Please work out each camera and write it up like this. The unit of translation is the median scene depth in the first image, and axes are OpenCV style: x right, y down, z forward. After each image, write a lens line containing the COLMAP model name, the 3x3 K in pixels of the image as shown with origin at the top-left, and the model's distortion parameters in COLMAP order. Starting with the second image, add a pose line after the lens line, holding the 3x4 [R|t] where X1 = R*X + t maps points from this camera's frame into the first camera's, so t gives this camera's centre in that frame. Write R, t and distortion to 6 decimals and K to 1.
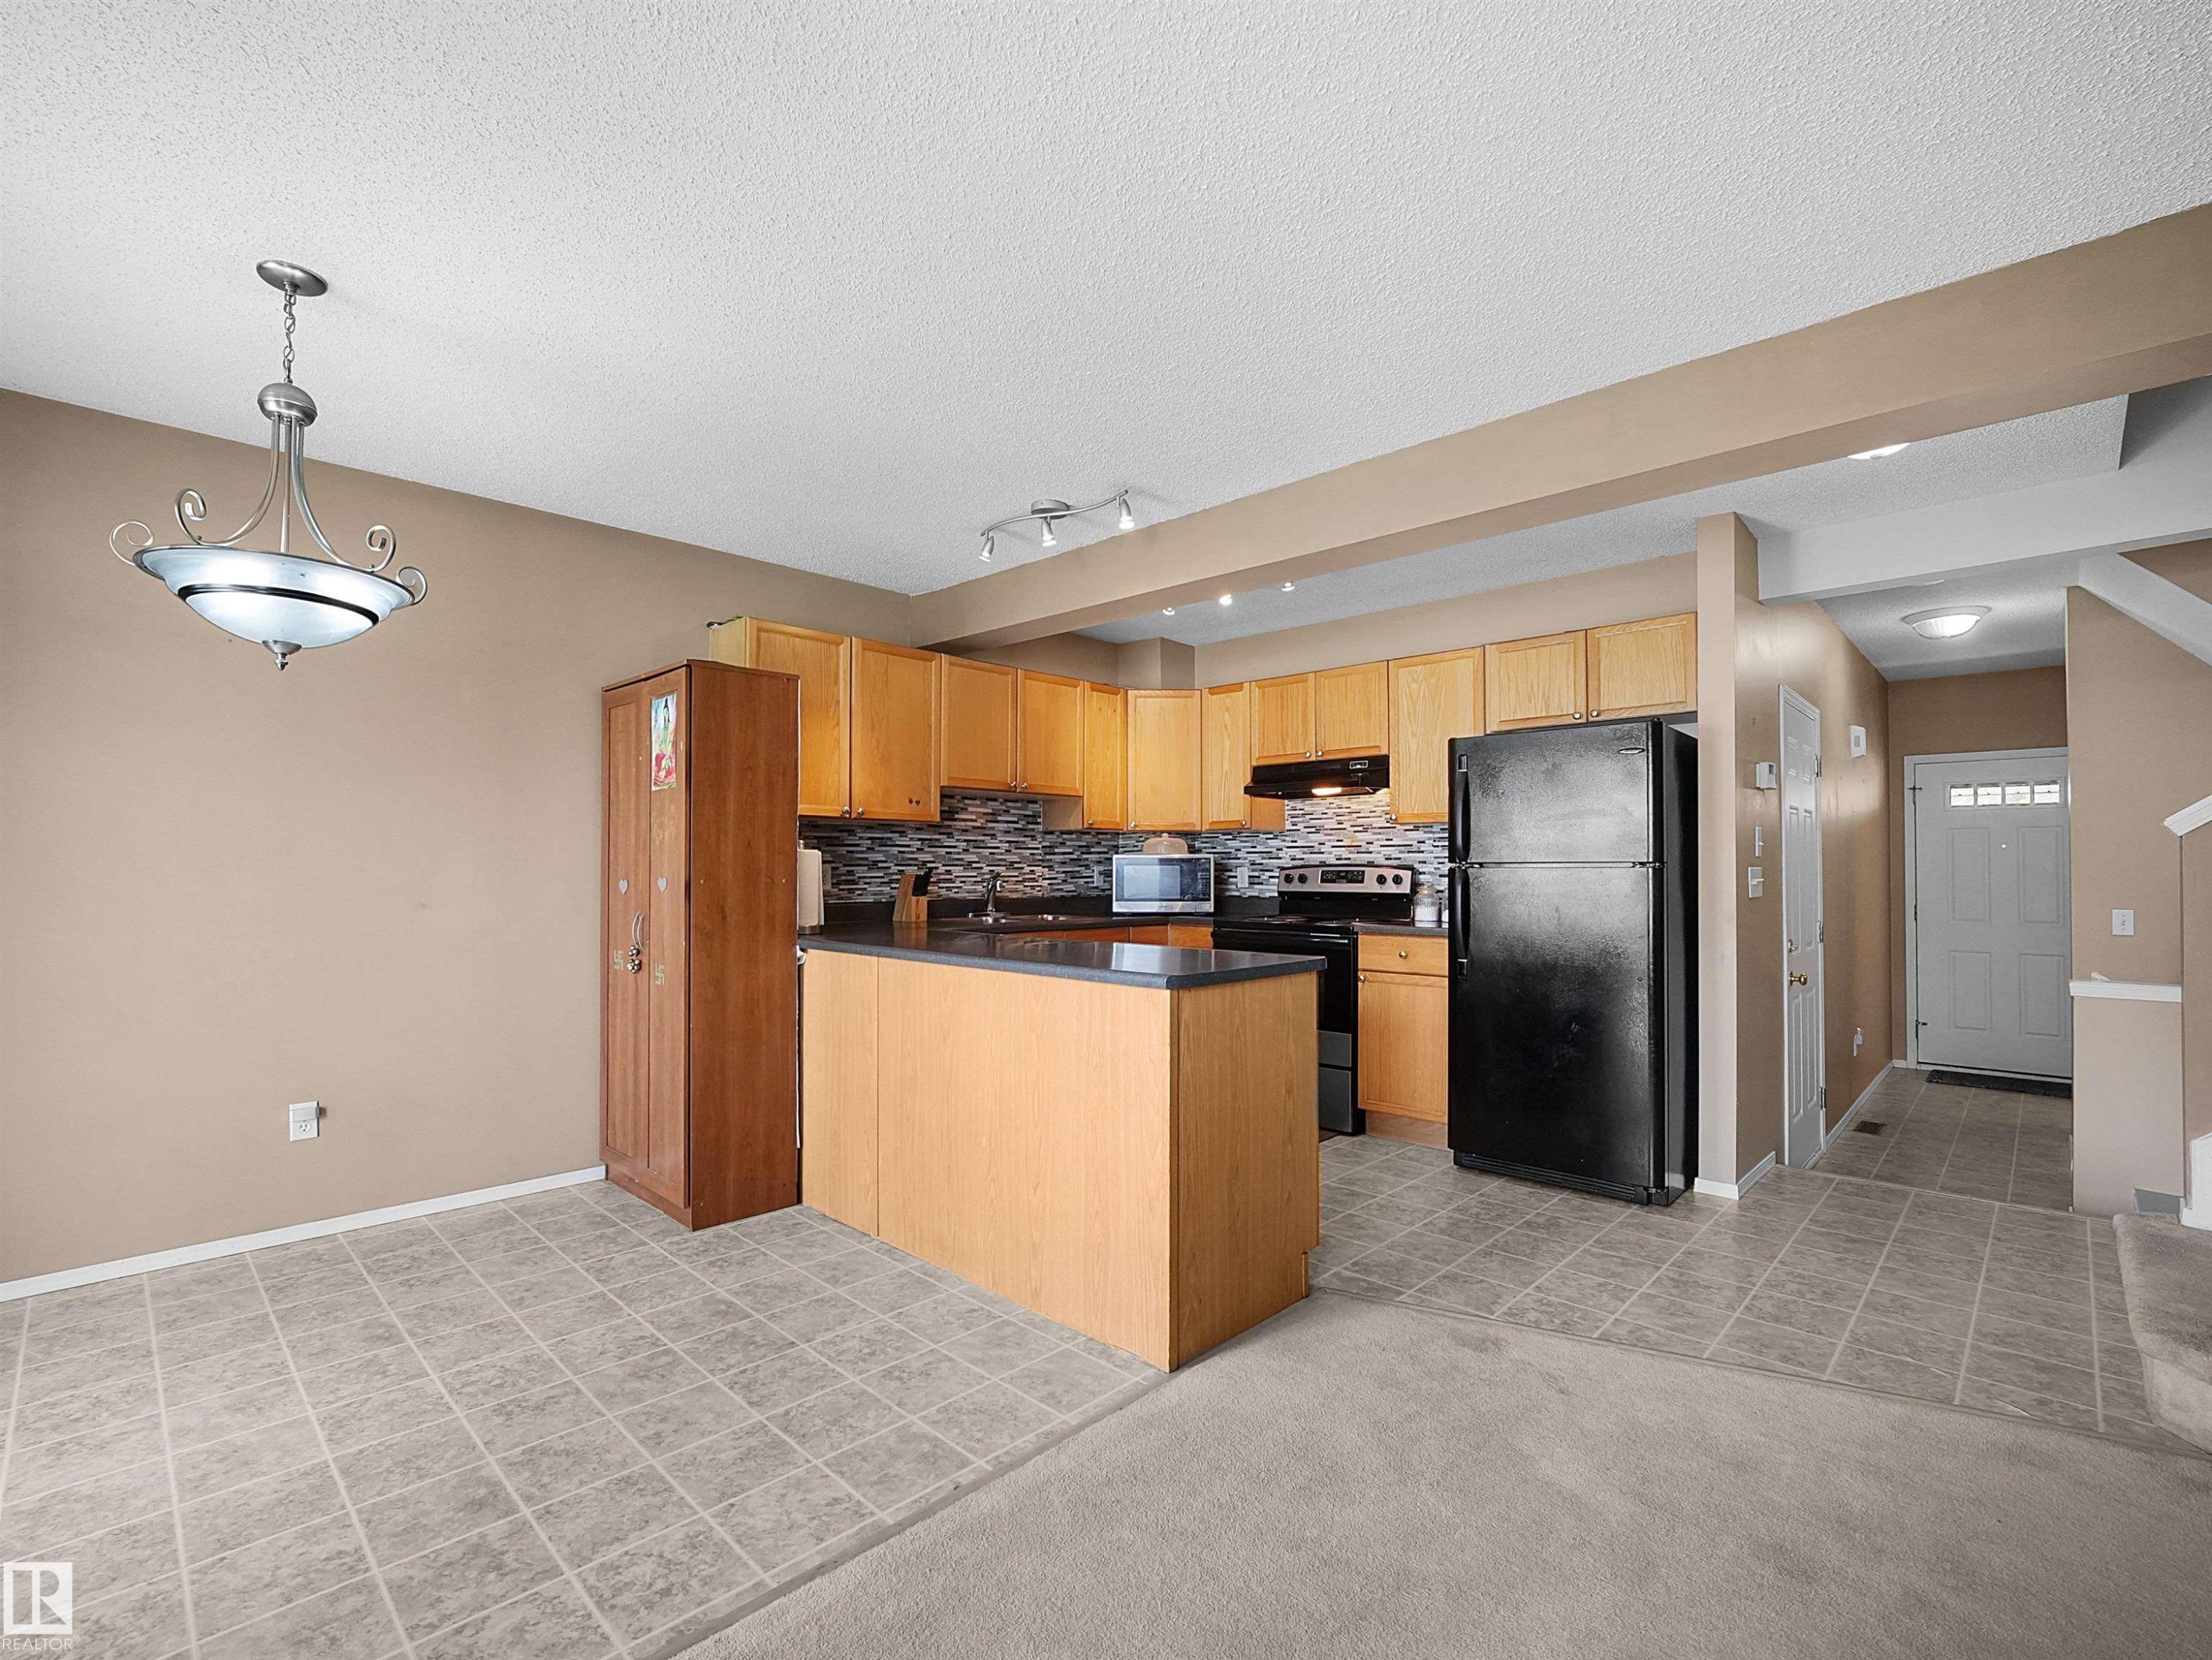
lens RADIAL K [[1006.9, 0, 1085.4], [0, 1006.9, 863.9], [0, 0, 1]] dist [-0.020747, 0.002103]
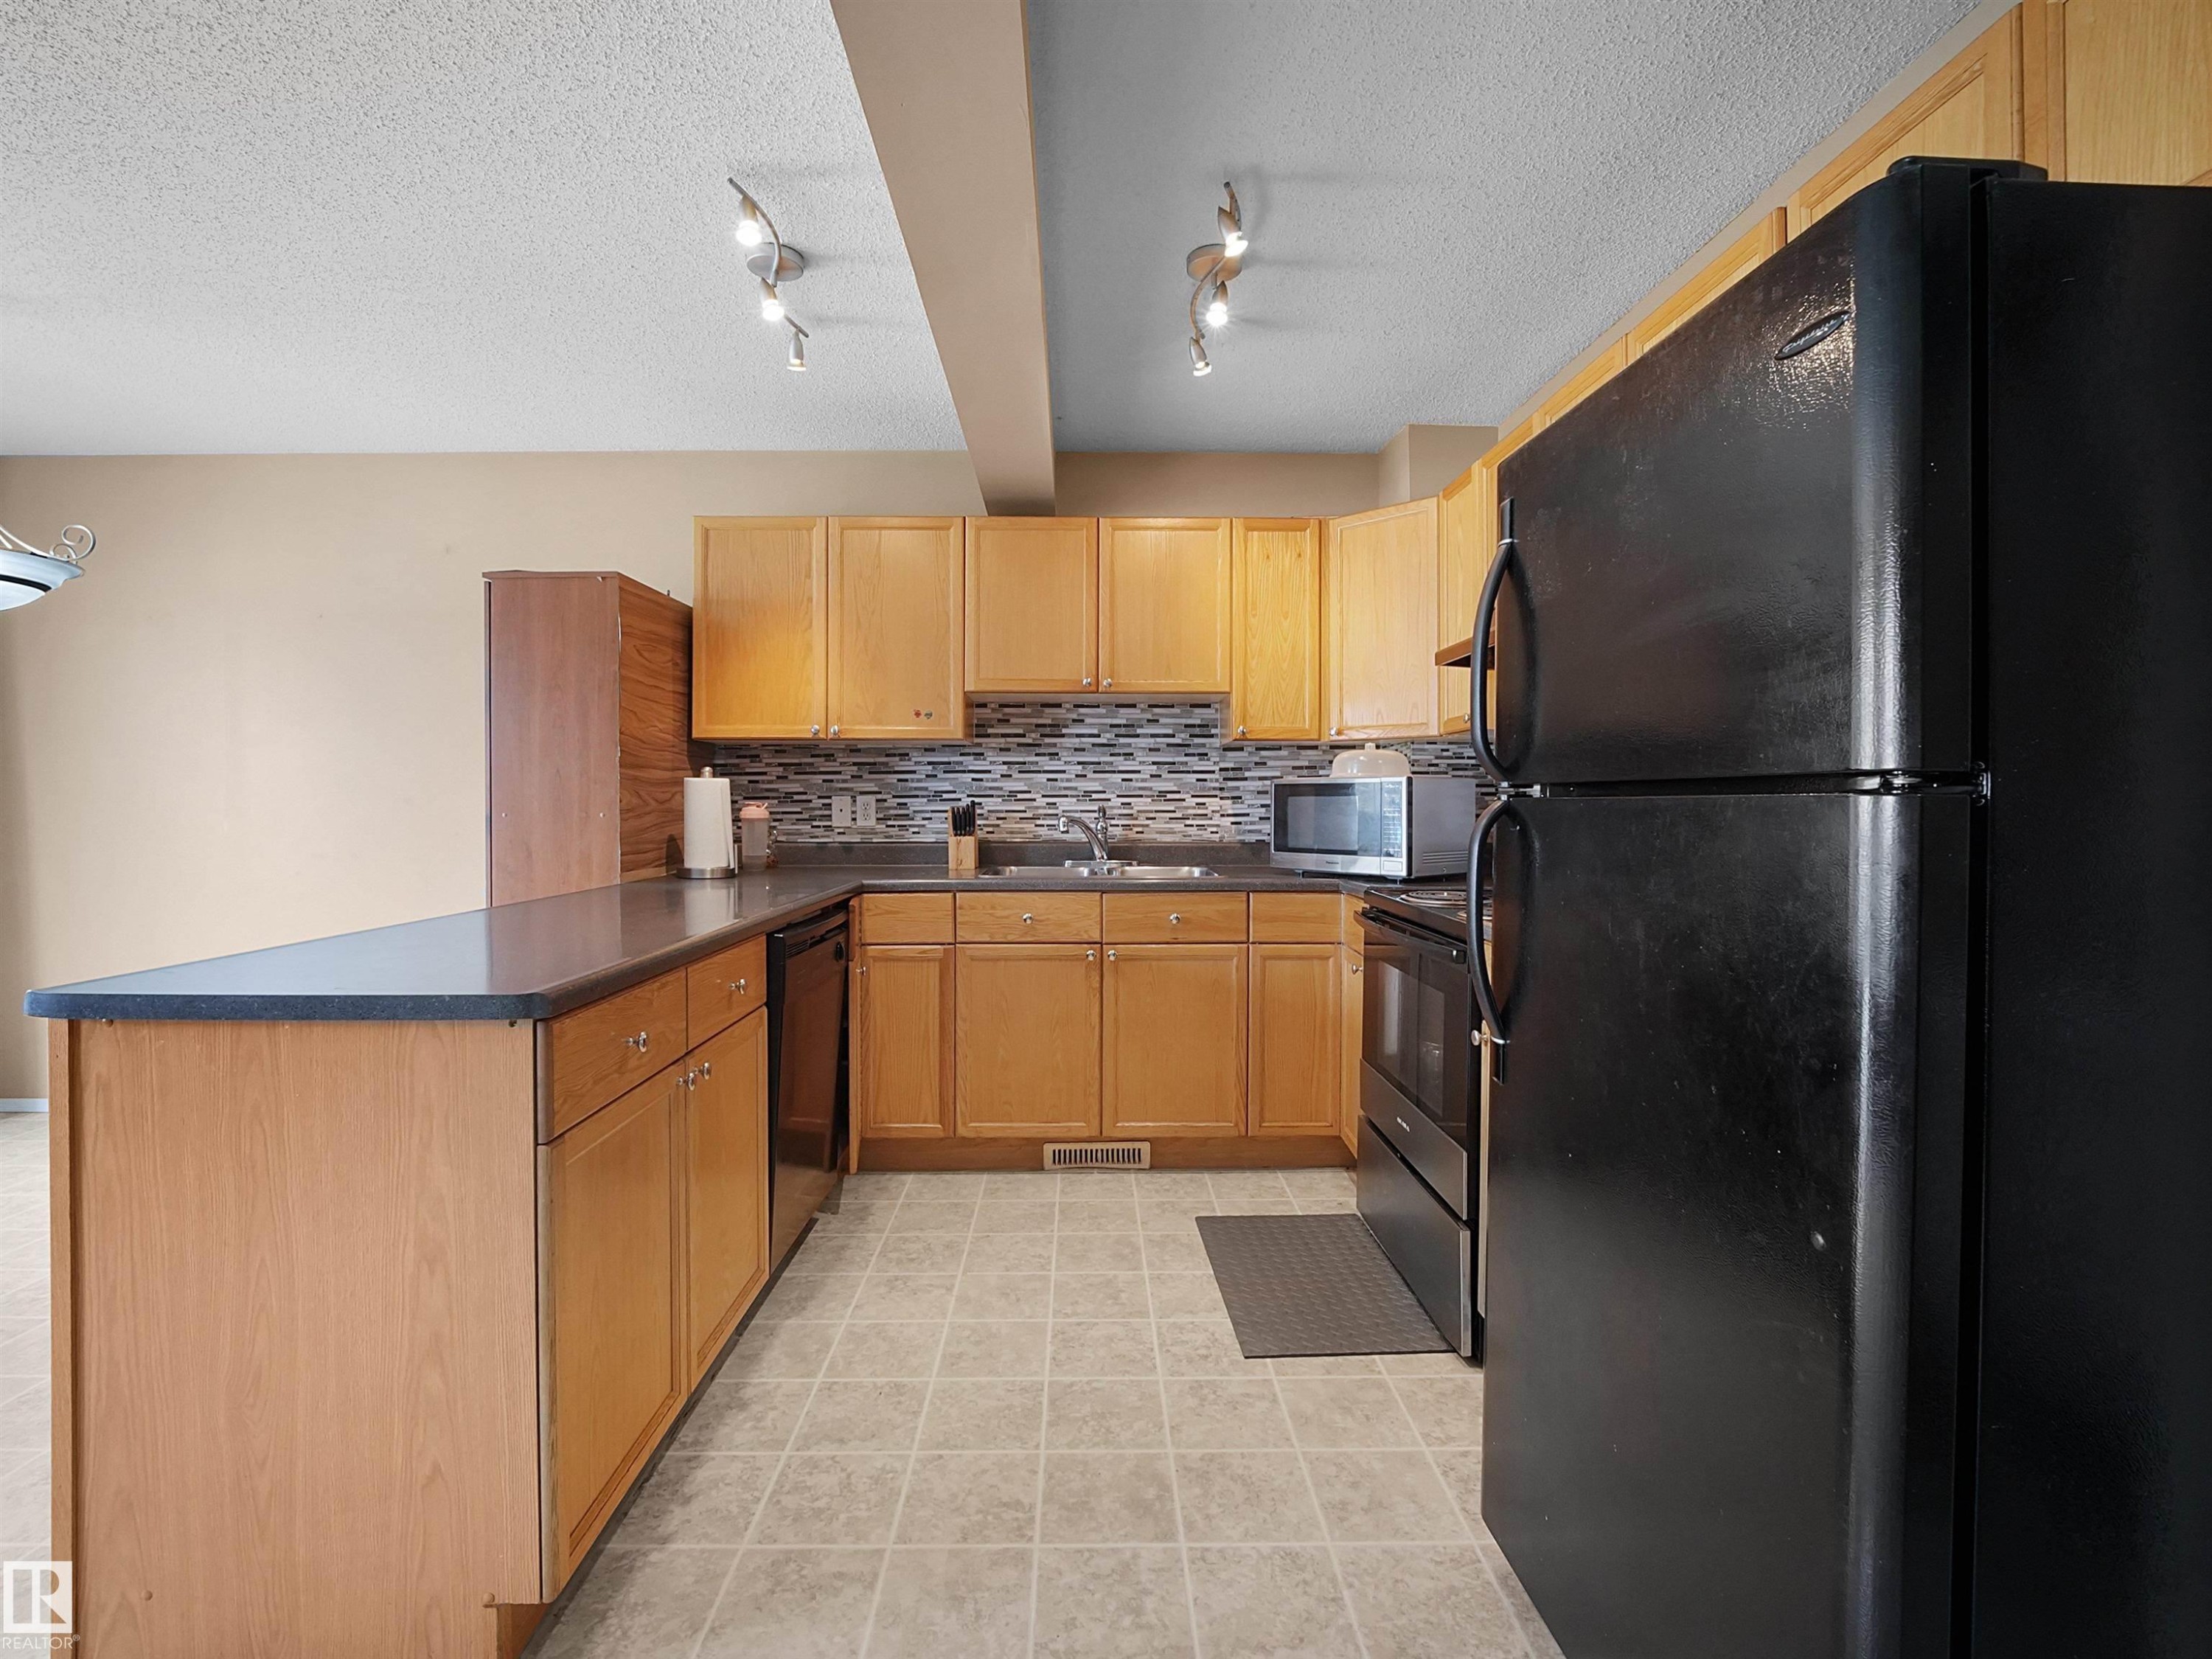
lens RADIAL K [[1006.9, 0, 1081.2], [0, 1006.9, 802.0], [0, 0, 1]] dist [-0.020747, 0.002103]
pose [[0.708960, 0.000507, -0.705249, 0.448200], [0.003571, 0.999984, 0.004310, 0.002613], [0.705240, -0.005574, 0.708947, 0.518360]]
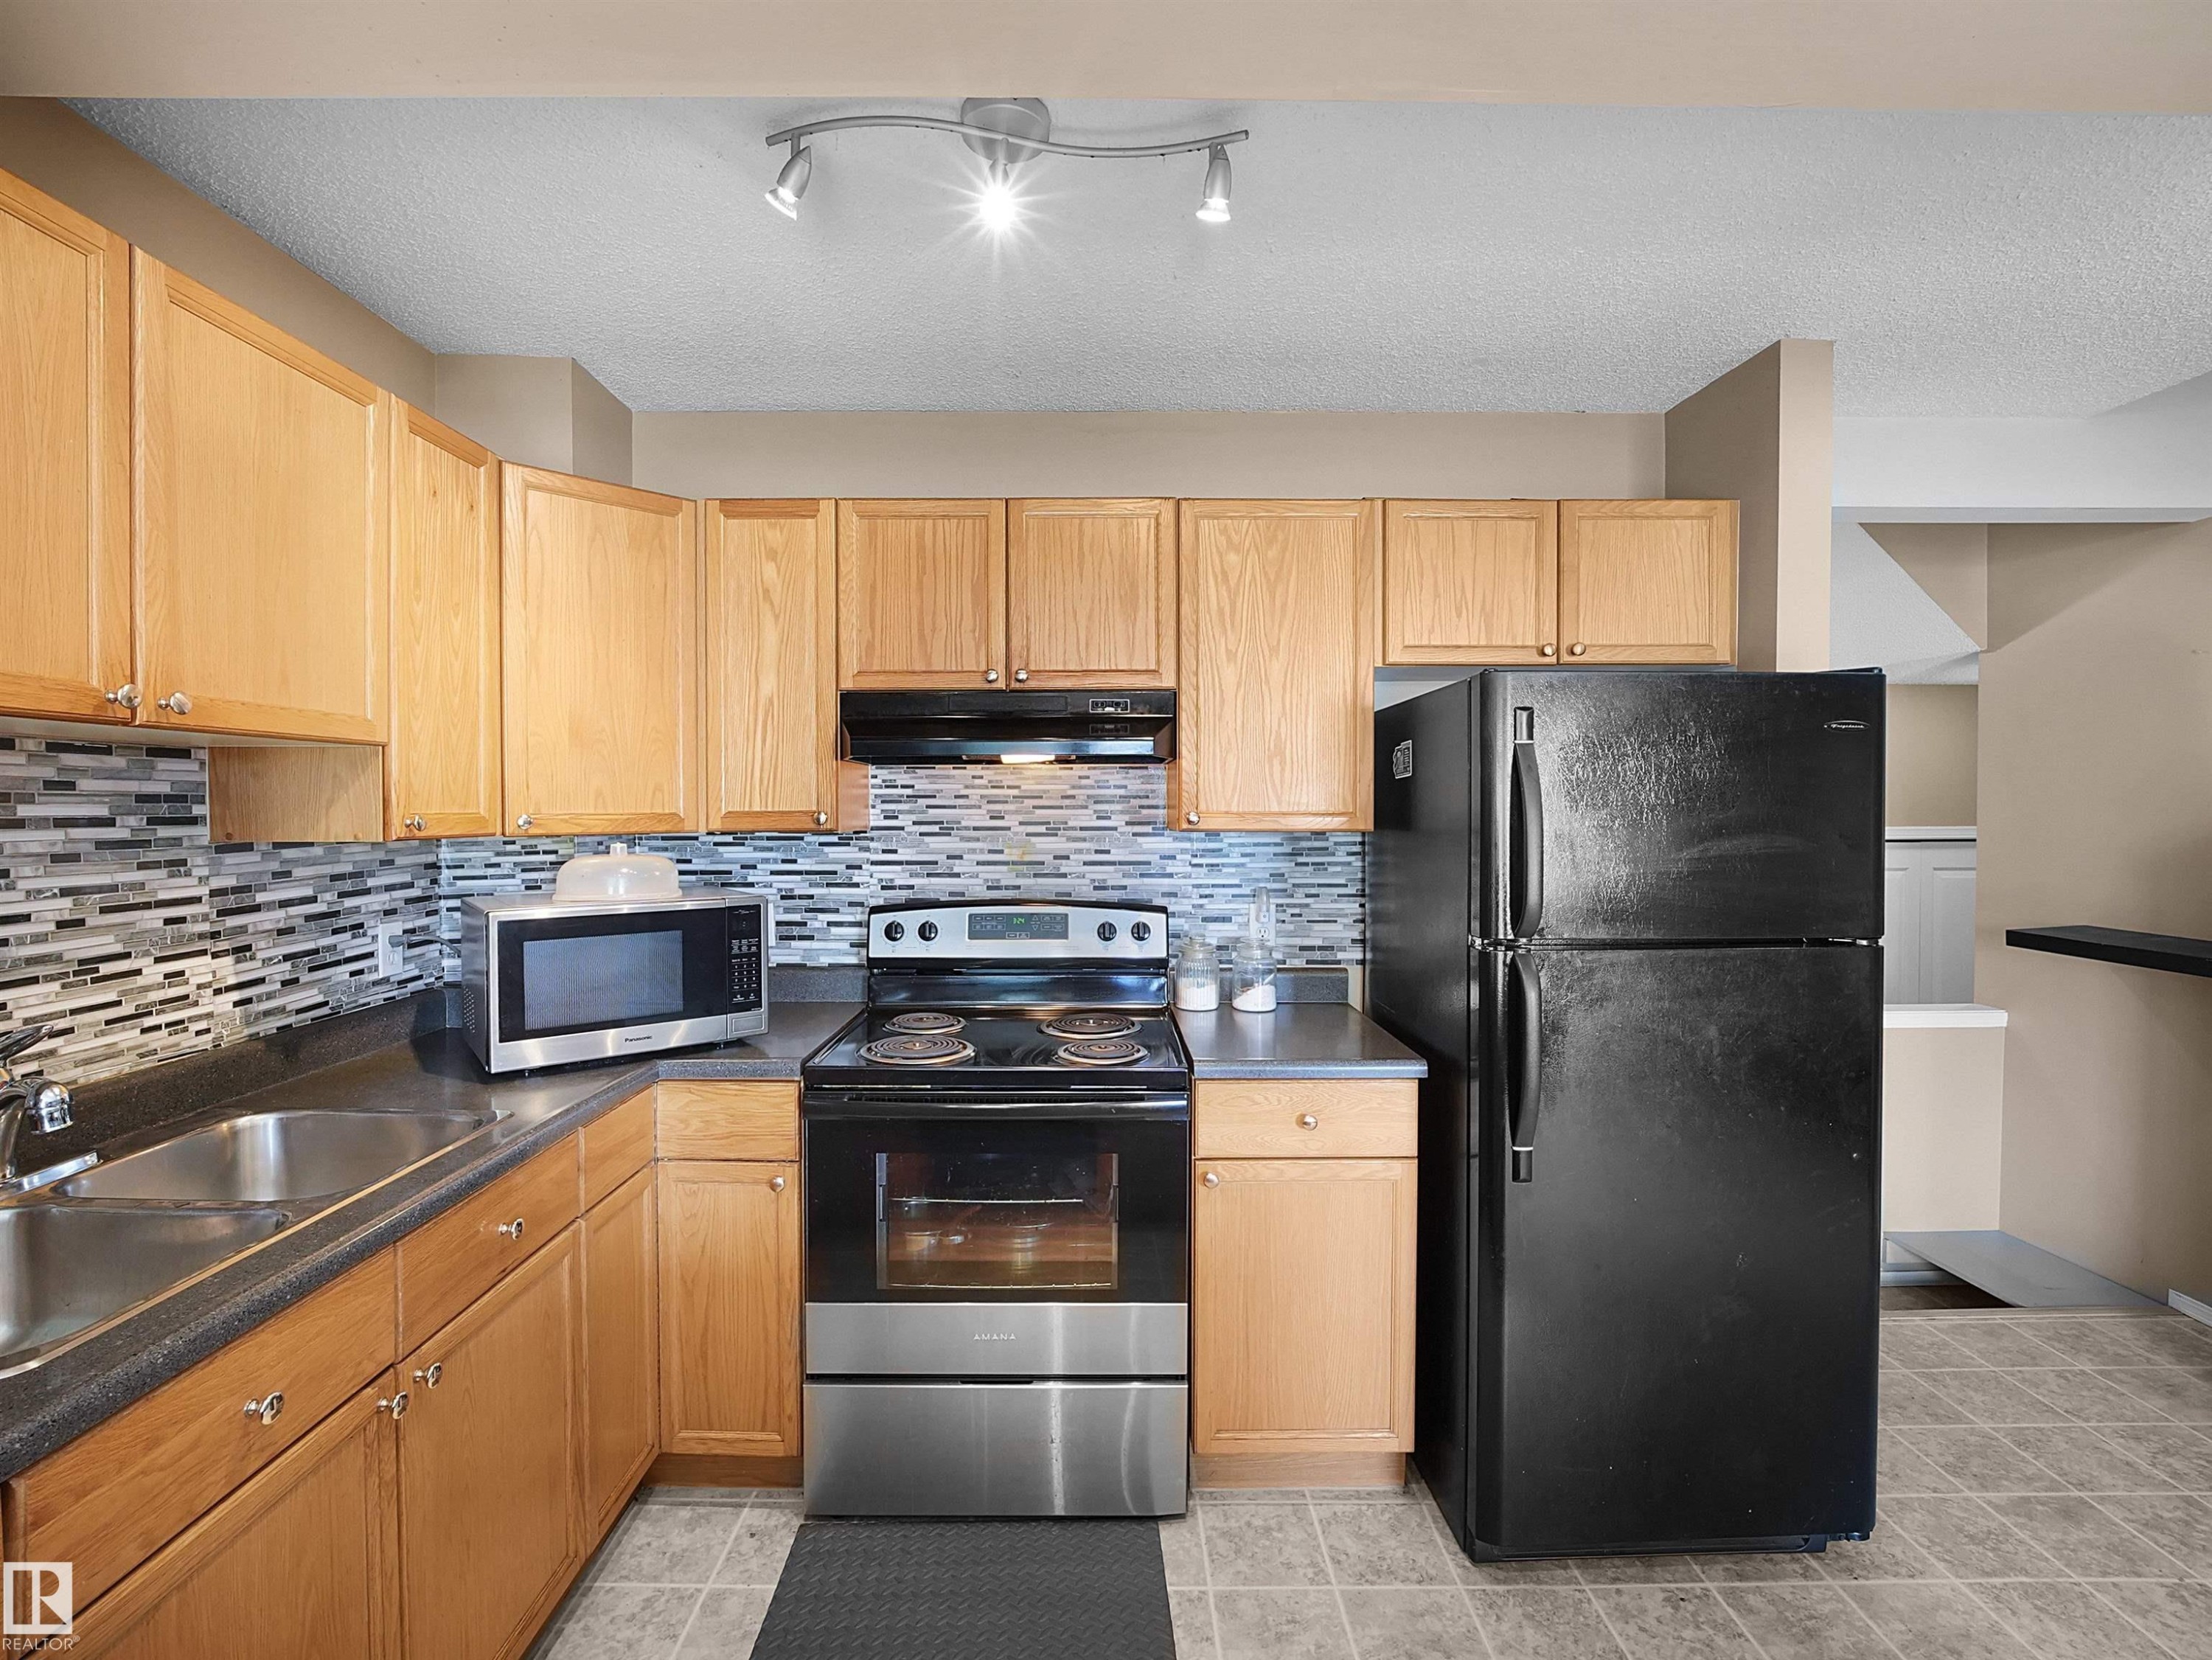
lens RADIAL K [[1006.9, 0, 1093.4], [0, 1006.9, 820.9], [0, 0, 1]] dist [-0.020747, 0.002103]
pose [[0.710116, -0.013953, 0.703946, -0.077167], [-0.001562, 0.999770, 0.021393, -0.055687], [-0.704083, -0.016291, 0.709931, 0.682000]]
